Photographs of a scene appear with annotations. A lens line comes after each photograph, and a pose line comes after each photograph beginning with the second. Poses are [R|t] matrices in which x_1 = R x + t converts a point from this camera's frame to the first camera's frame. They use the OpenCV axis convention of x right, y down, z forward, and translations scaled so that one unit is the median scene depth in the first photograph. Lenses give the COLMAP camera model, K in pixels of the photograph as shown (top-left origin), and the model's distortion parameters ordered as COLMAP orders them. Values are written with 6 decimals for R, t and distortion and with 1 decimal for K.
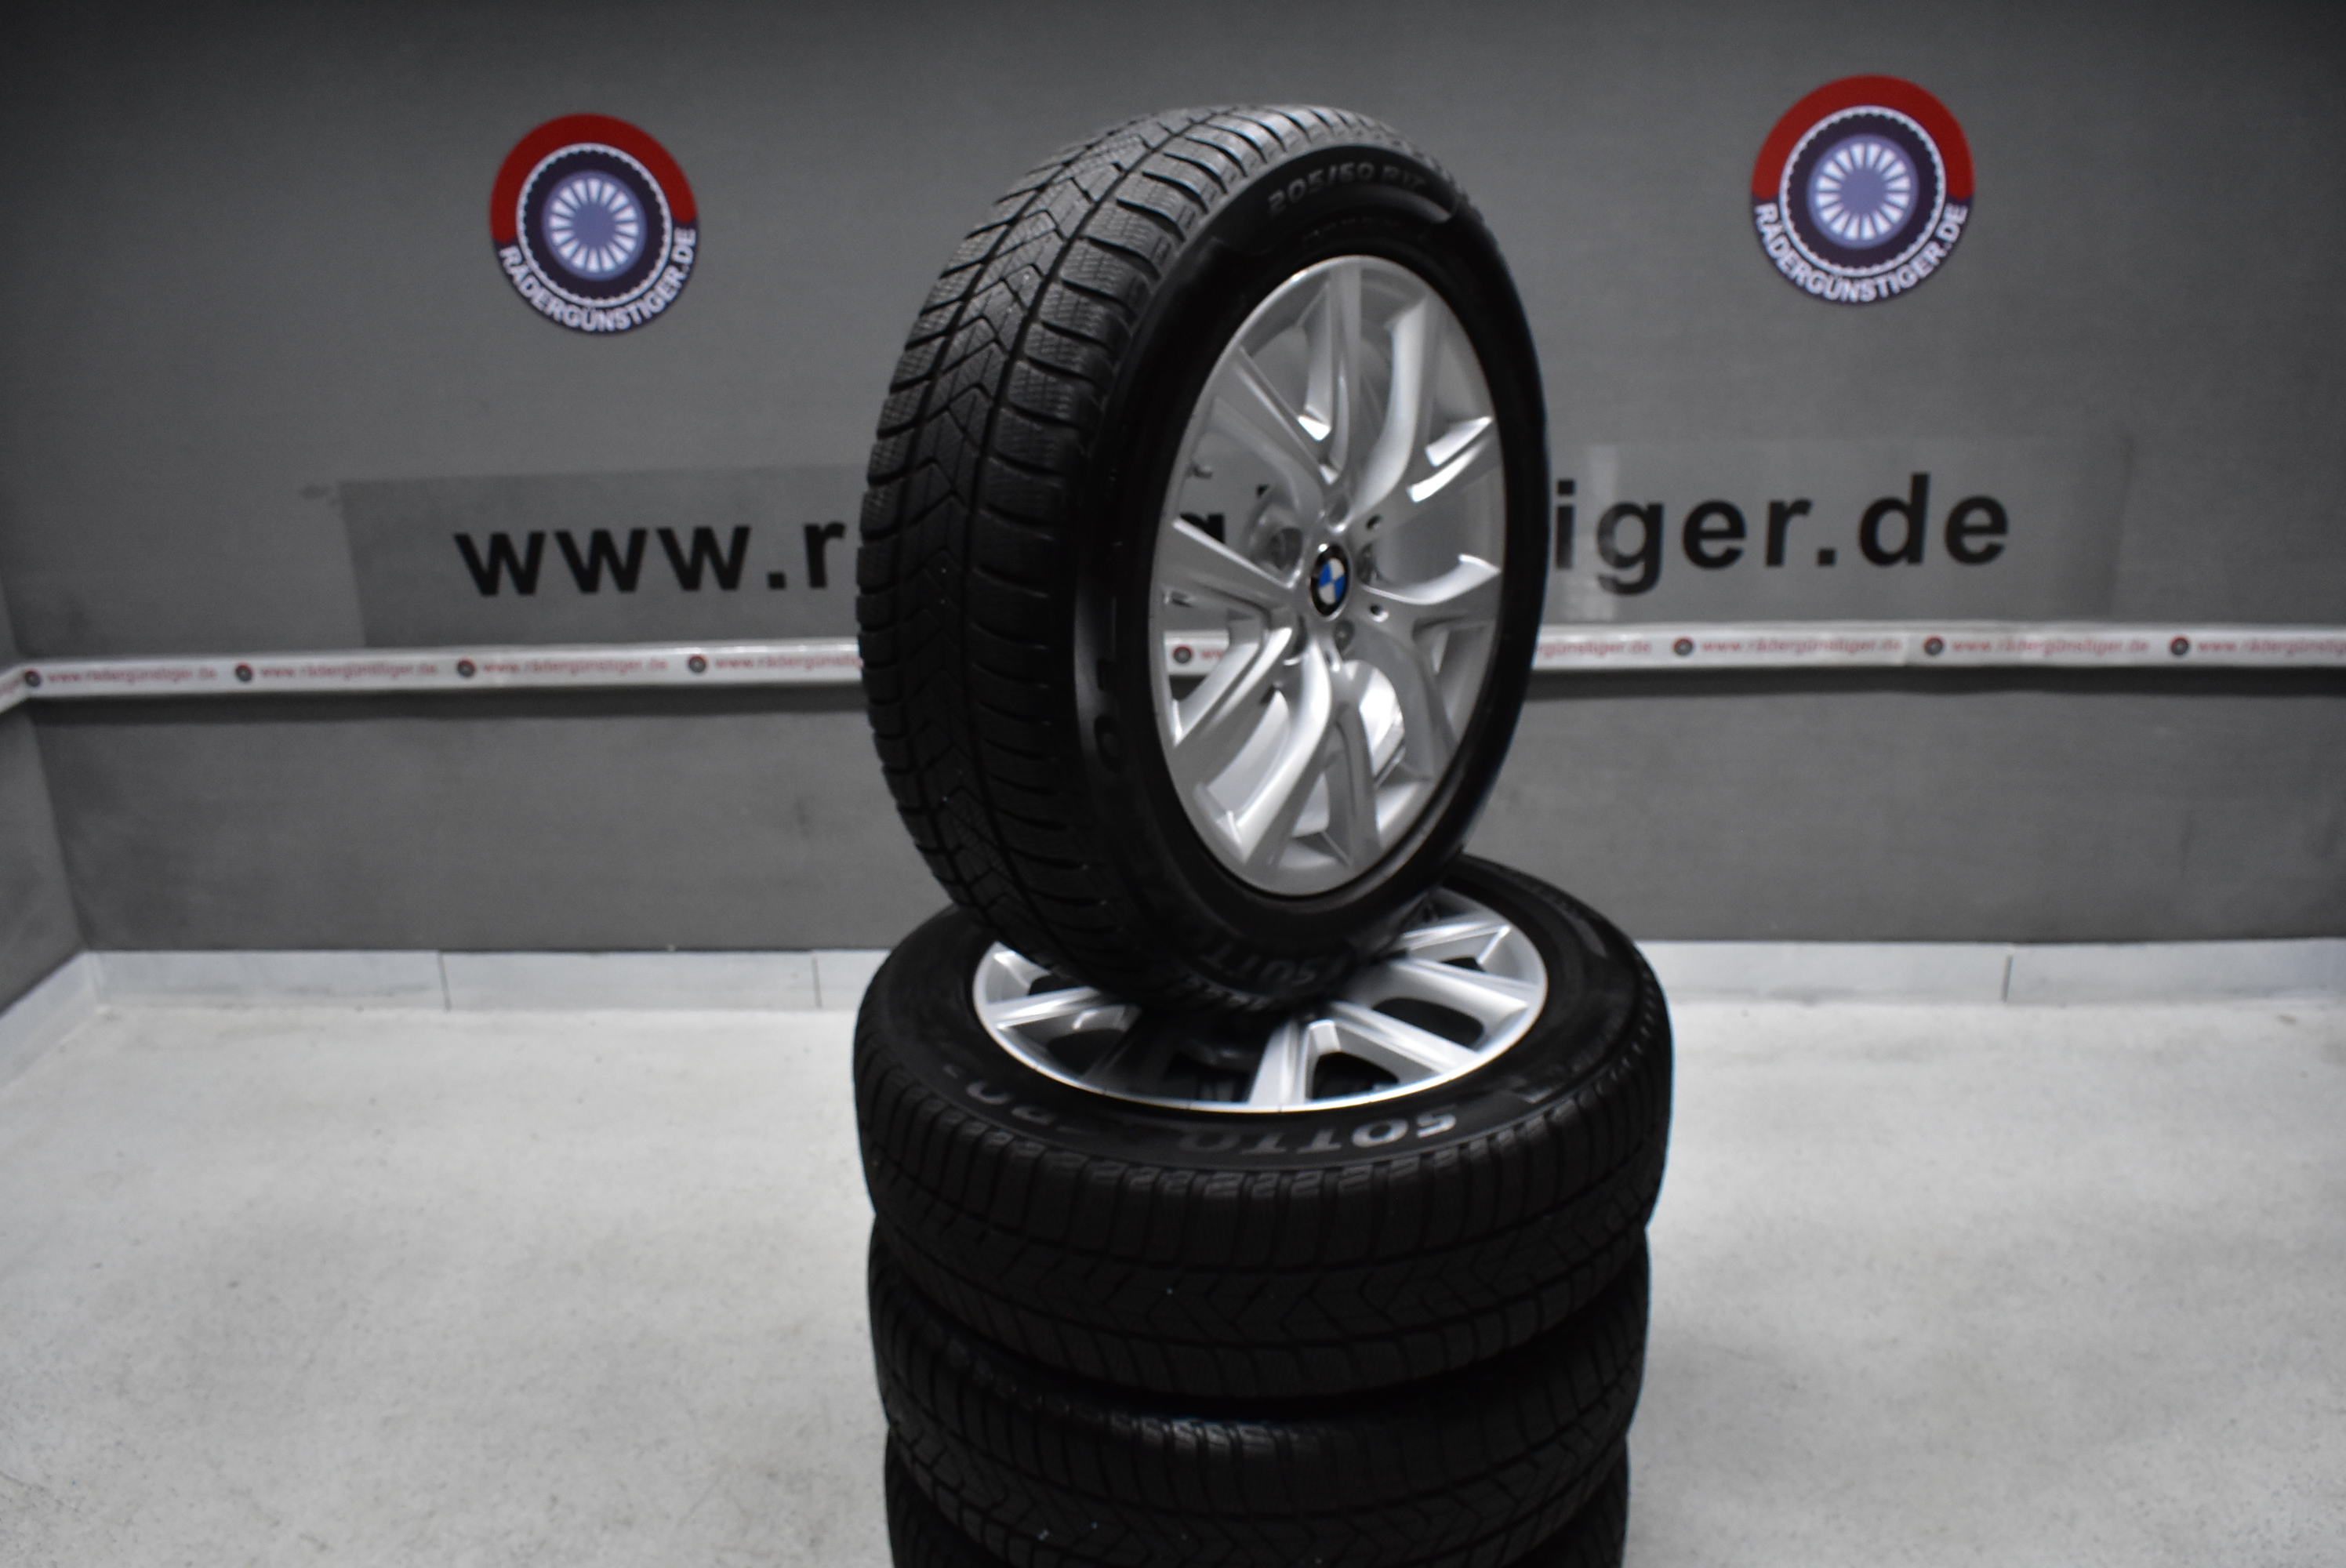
lens RADIAL K [[1894.0, 0, 1173.0], [0, 1894.0, 784.0], [0, 0, 1]] dist [-0.102025, 0.010527]
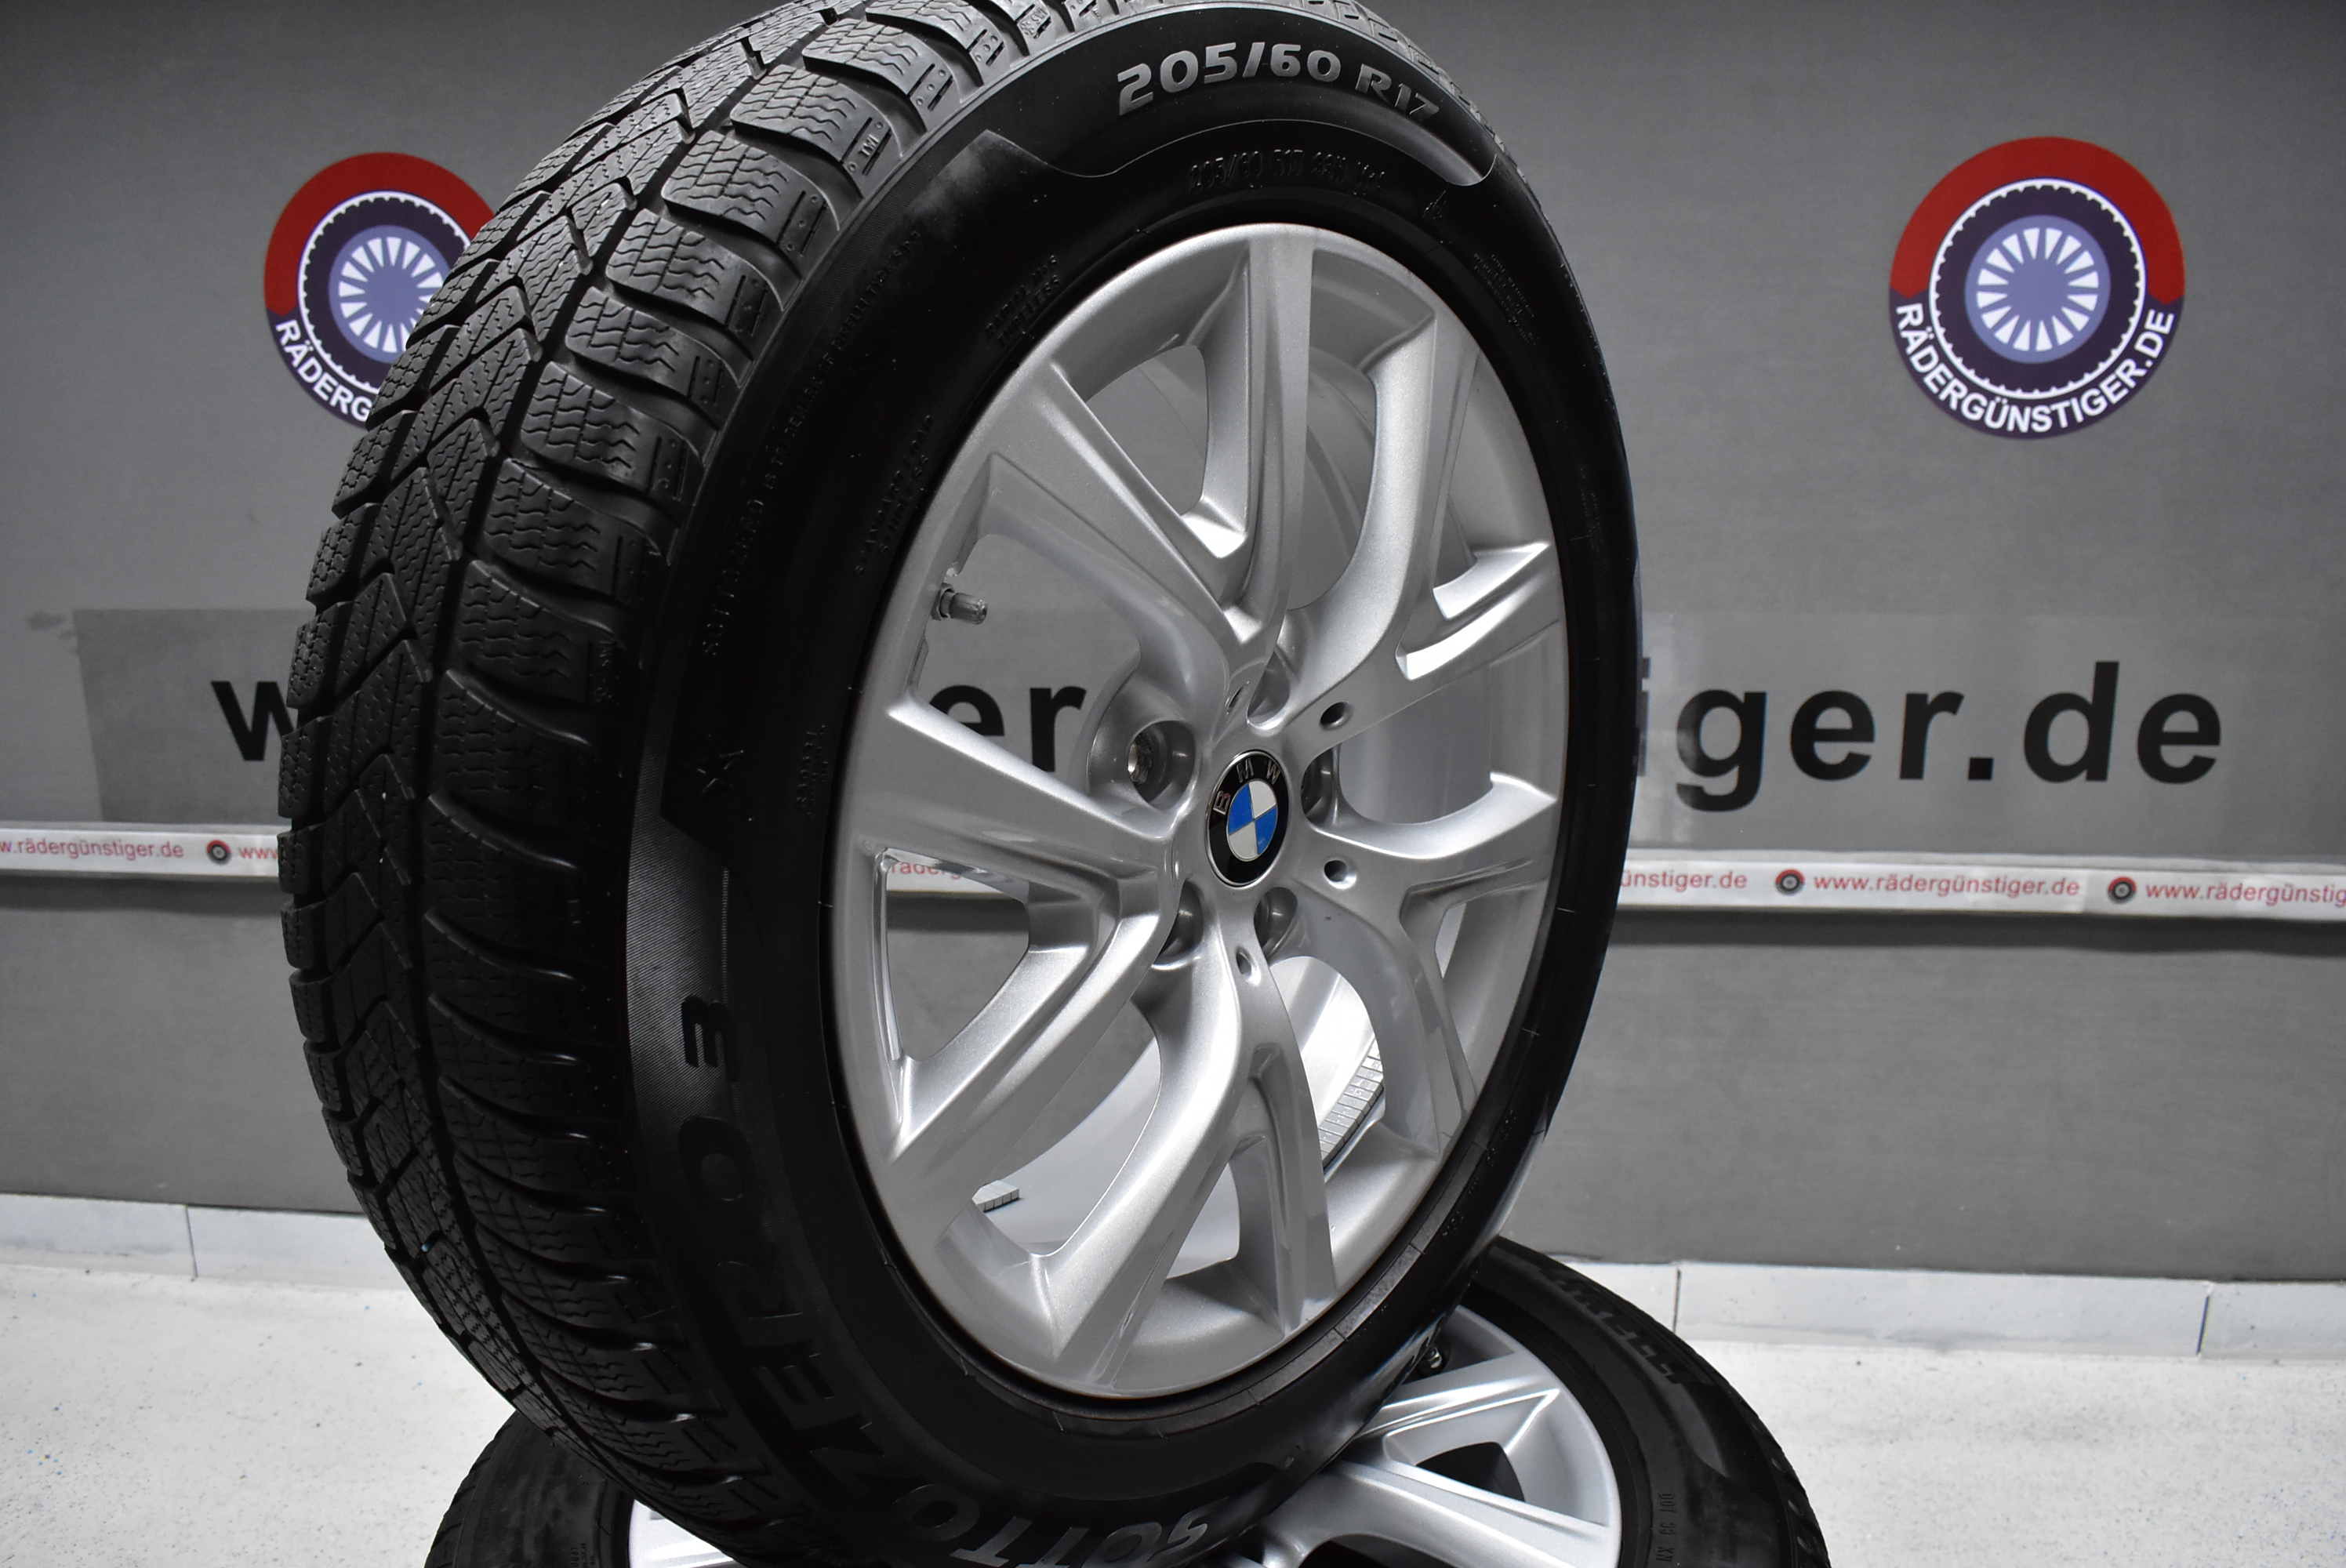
lens RADIAL K [[1894.0, 0, 1173.0], [0, 1894.0, 784.0], [0, 0, 1]] dist [-0.102025, 0.010527]
pose [[0.999230, 0.032762, -0.021605, 0.041784], [-0.034561, 0.995437, -0.088939, -0.039194], [0.018593, 0.089617, 0.995803, 0.259624]]
